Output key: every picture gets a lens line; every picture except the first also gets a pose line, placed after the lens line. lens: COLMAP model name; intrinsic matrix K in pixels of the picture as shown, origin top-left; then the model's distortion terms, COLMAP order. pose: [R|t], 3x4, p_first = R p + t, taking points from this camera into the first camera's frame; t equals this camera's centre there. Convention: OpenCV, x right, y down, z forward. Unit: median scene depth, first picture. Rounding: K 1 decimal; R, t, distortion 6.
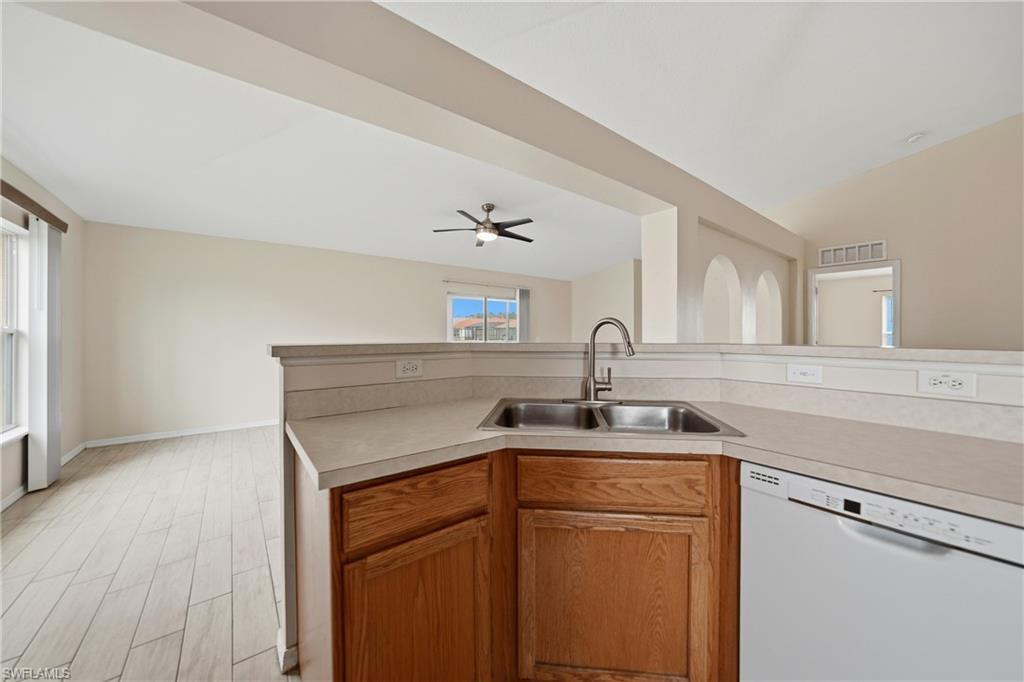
lens RADIAL K [[358.0, 0, 510.2], [0, 358.0, 333.7], [0, 0, 1]] dist [-0.019609, 0.003711]
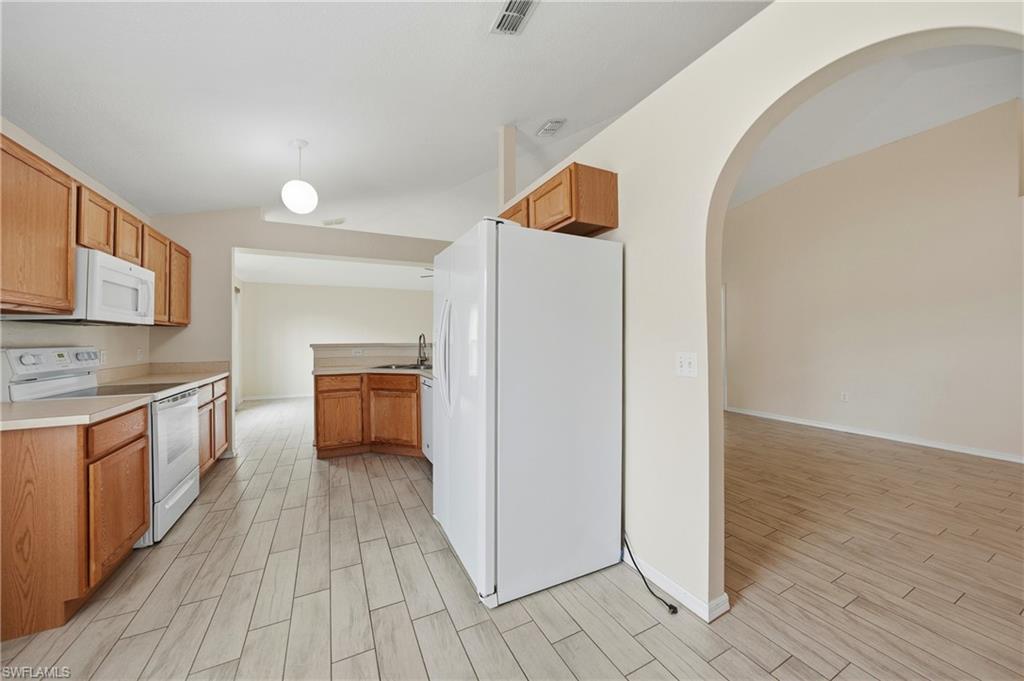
lens RADIAL K [[358.0, 0, 507.3], [0, 358.0, 338.0], [0, 0, 1]] dist [-0.019609, 0.003711]
pose [[0.979388, -0.011065, -0.201686, 1.646705], [0.010456, 0.999937, -0.004086, 0.009550], [0.201719, 0.001893, 0.979442, -1.714817]]
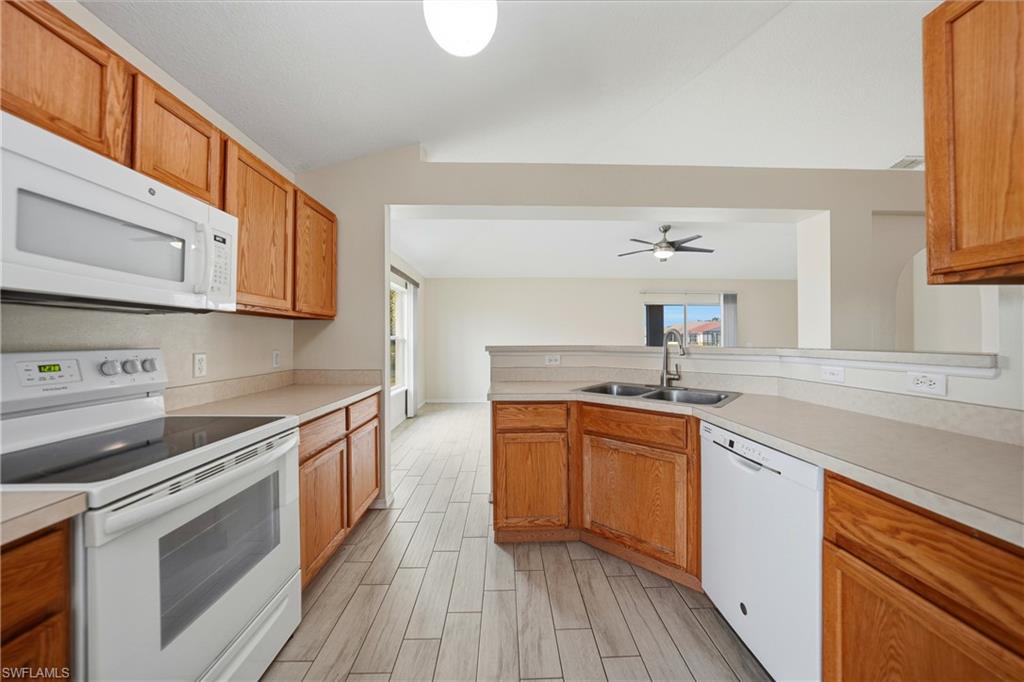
lens RADIAL K [[358.0, 0, 524.8], [0, 358.0, 339.0], [0, 0, 1]] dist [-0.019609, 0.003711]
pose [[0.819042, -0.002199, -0.573729, 0.692768], [0.001706, 0.999998, -0.001398, -0.002875], [0.573731, 0.000166, 0.819044, -0.575900]]
